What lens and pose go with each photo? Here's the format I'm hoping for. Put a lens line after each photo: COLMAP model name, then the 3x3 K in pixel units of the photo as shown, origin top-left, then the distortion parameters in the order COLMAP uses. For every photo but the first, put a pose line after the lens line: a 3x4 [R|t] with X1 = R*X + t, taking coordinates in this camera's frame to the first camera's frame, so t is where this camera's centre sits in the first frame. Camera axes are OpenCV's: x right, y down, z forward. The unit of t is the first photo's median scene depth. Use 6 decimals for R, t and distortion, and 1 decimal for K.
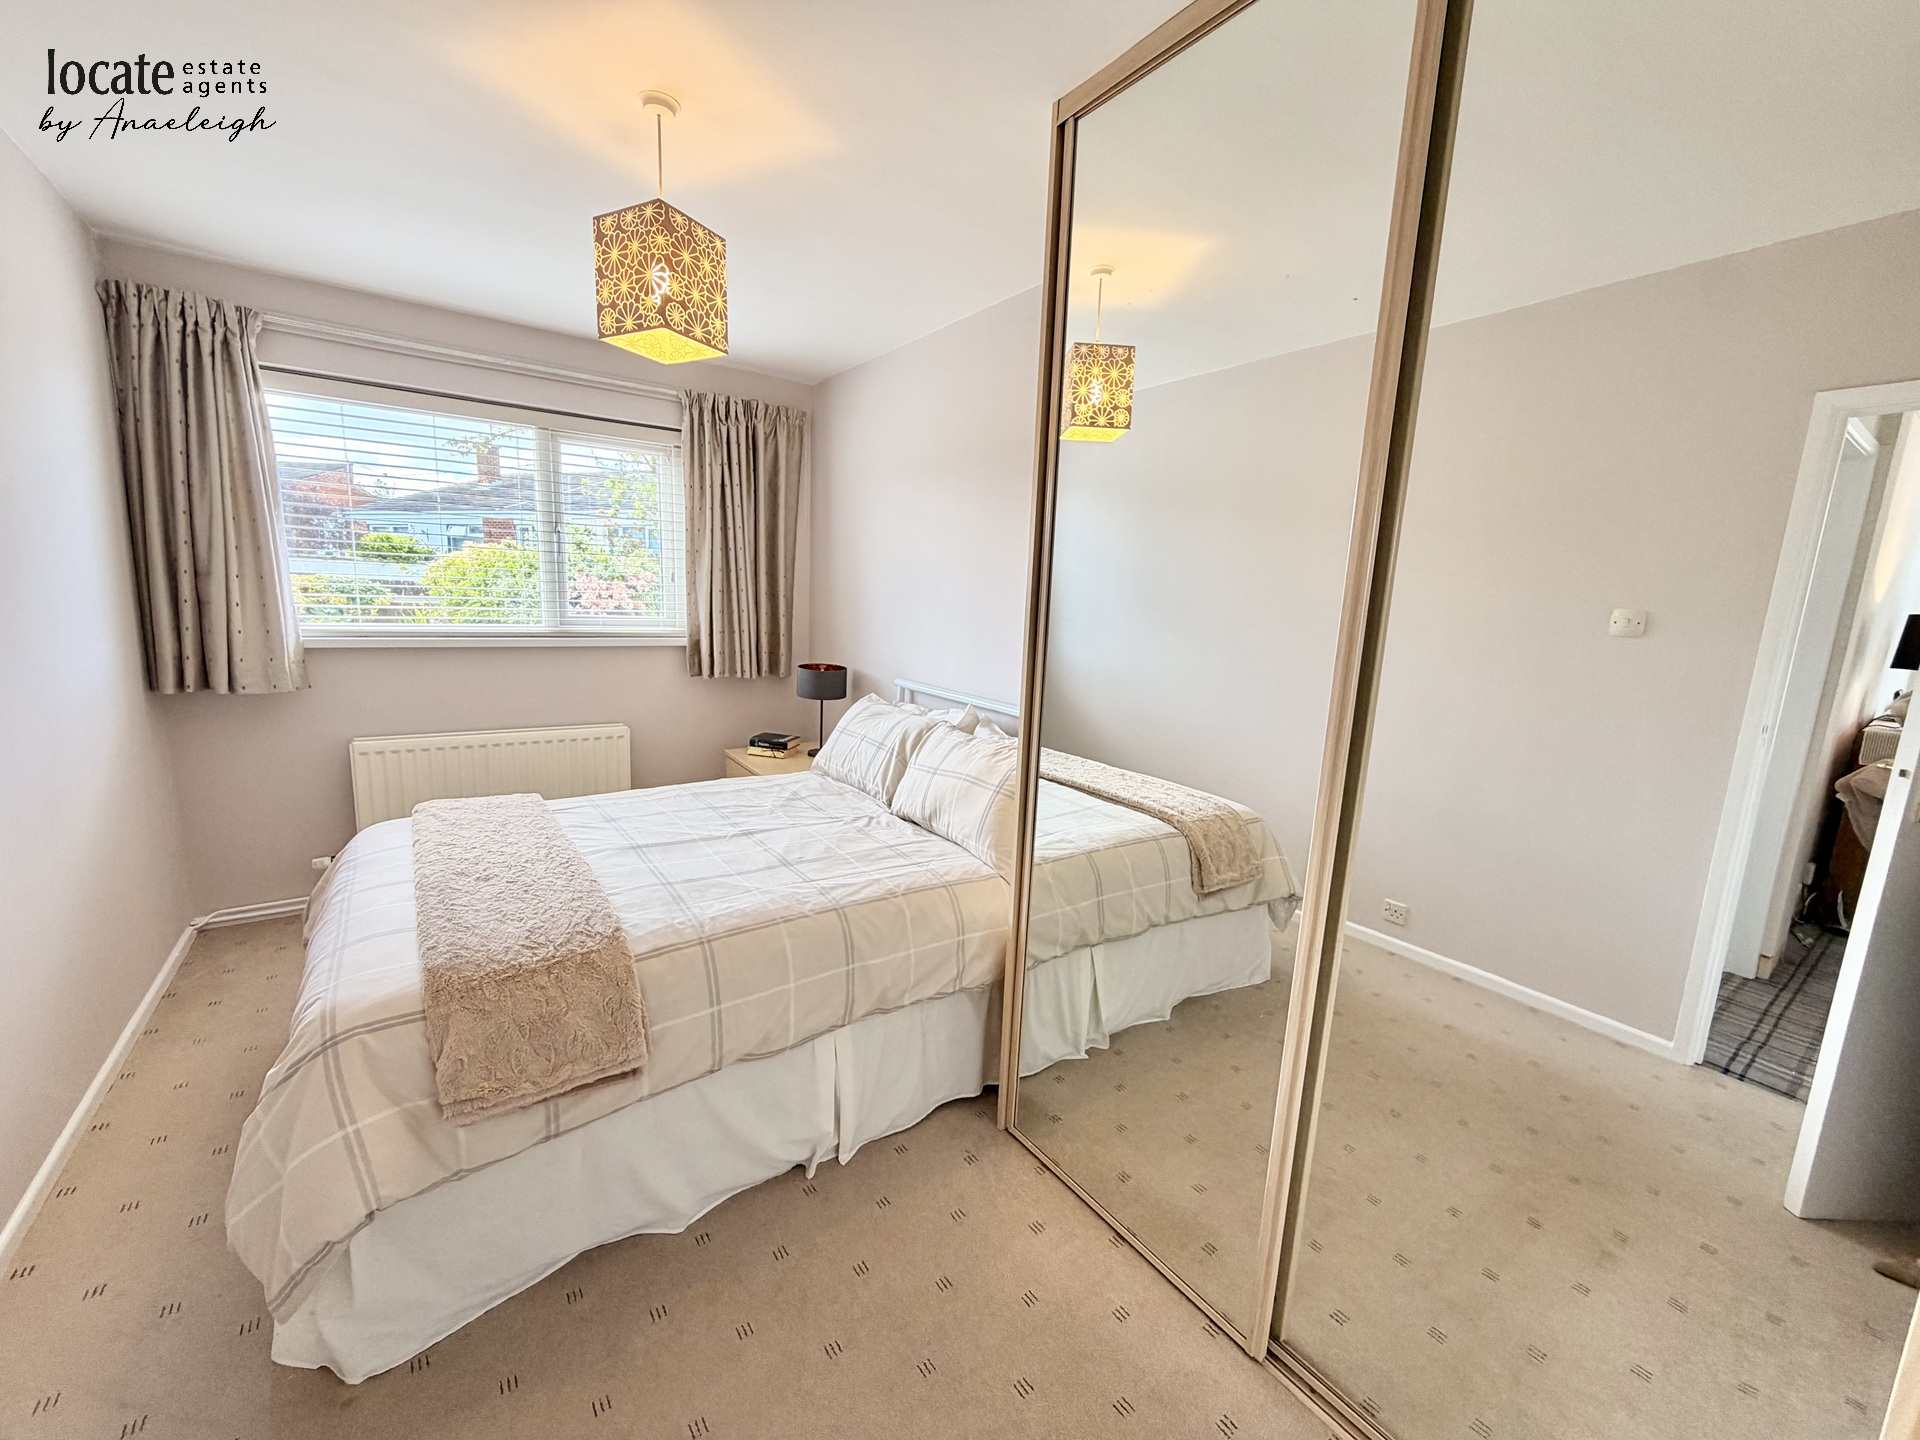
lens RADIAL K [[765.2, 0, 954.2], [0, 765.2, 715.4], [0, 0, 1]] dist [-0.002613, 0.000477]
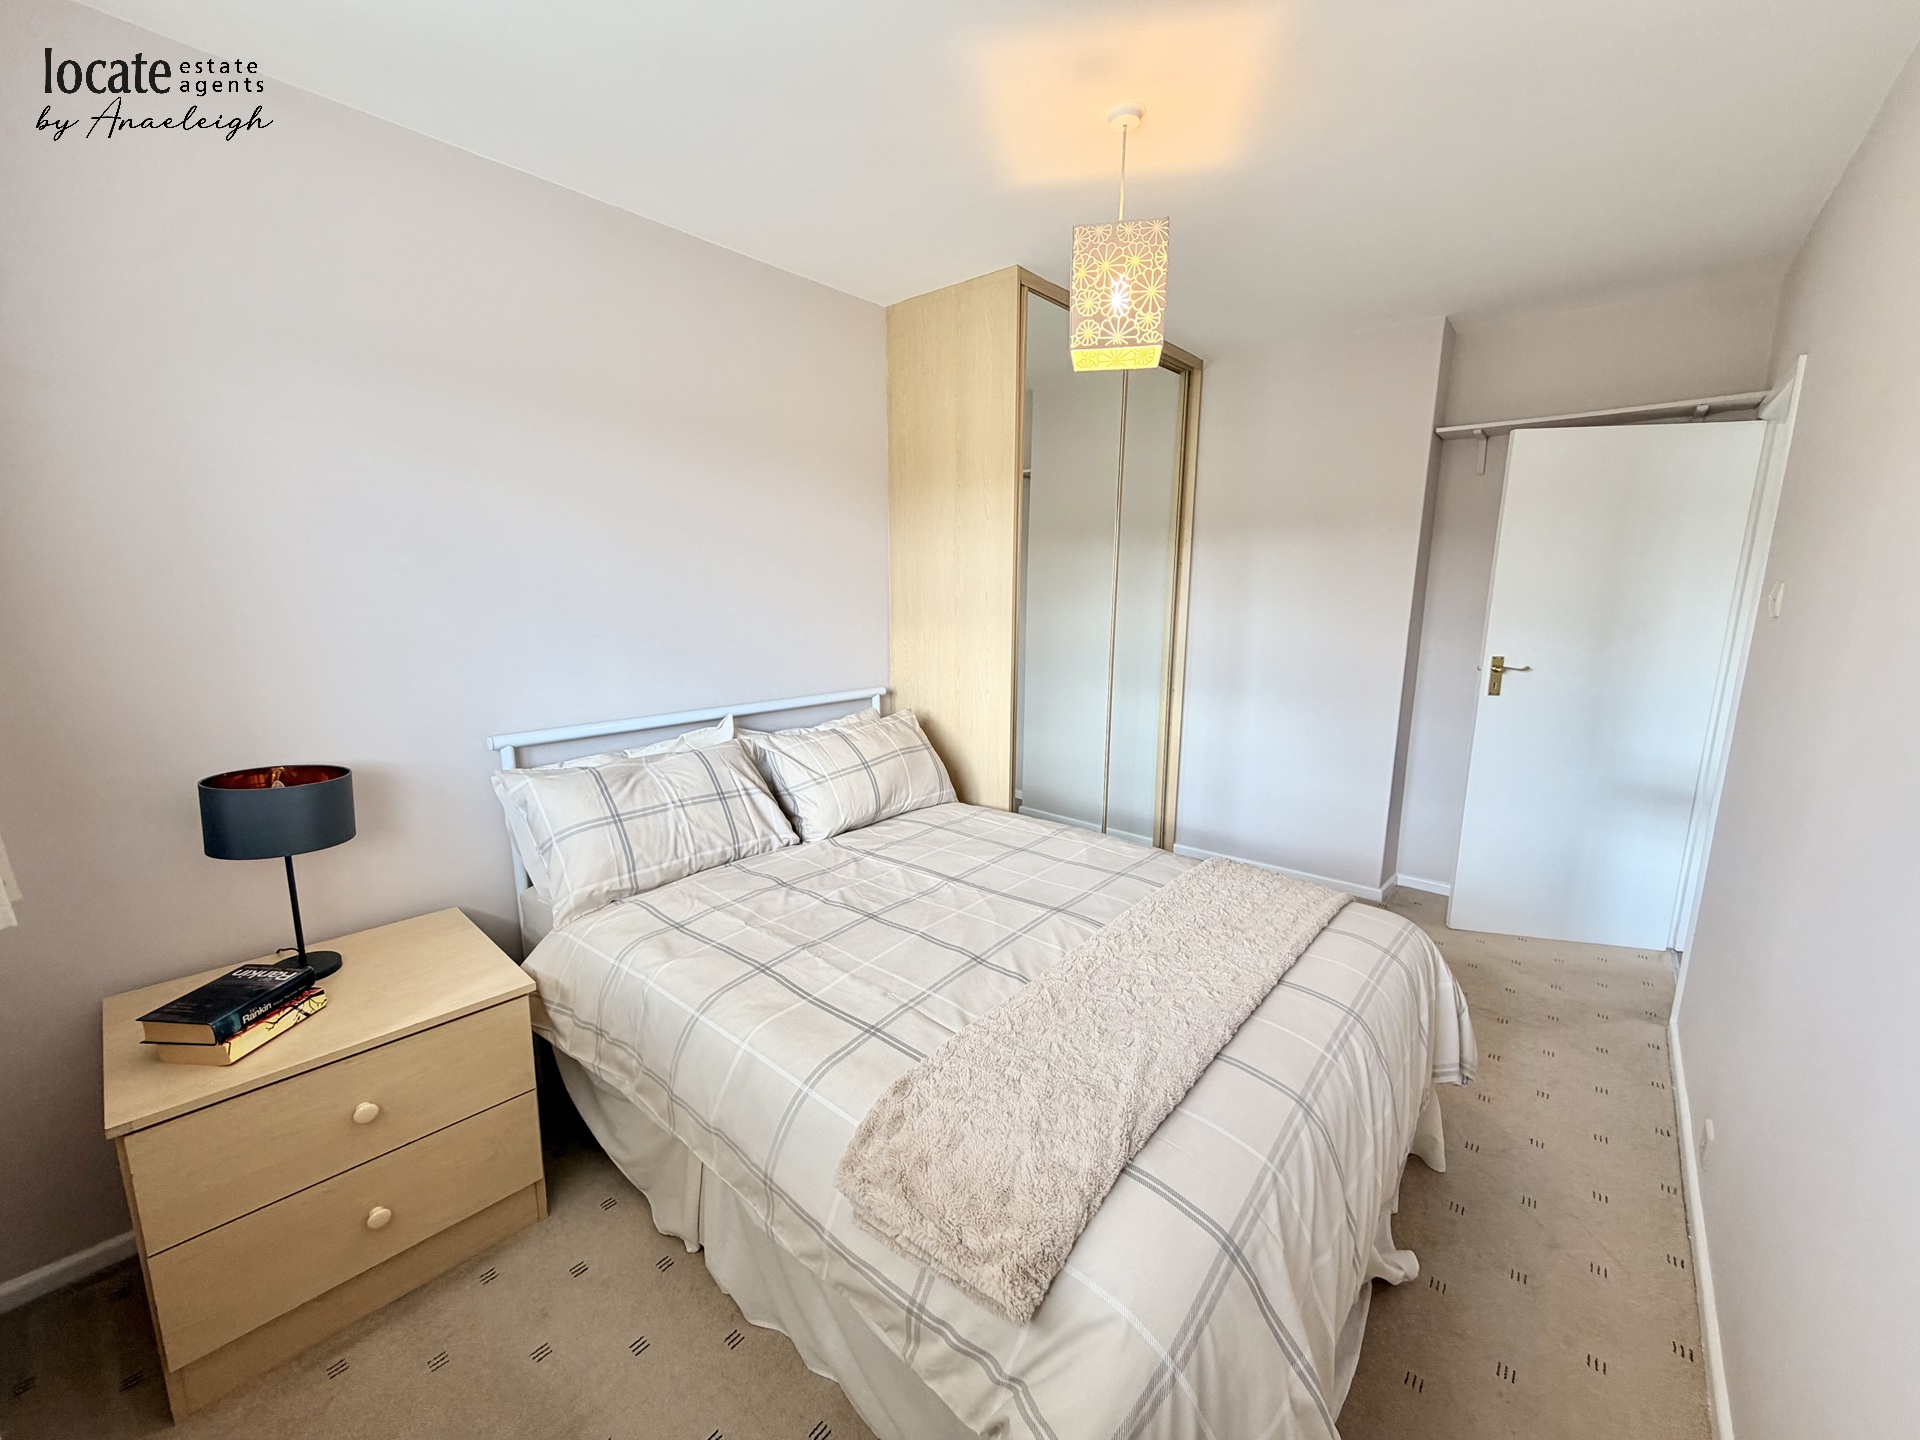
lens RADIAL K [[765.2, 0, 953.3], [0, 765.2, 722.4], [0, 0, 1]] dist [-0.002613, 0.000477]
pose [[-0.252090, -0.207000, 0.945305, -1.080454], [0.141312, 0.958508, 0.247576, -0.232494], [-0.957330, 0.195994, -0.212379, 1.192499]]
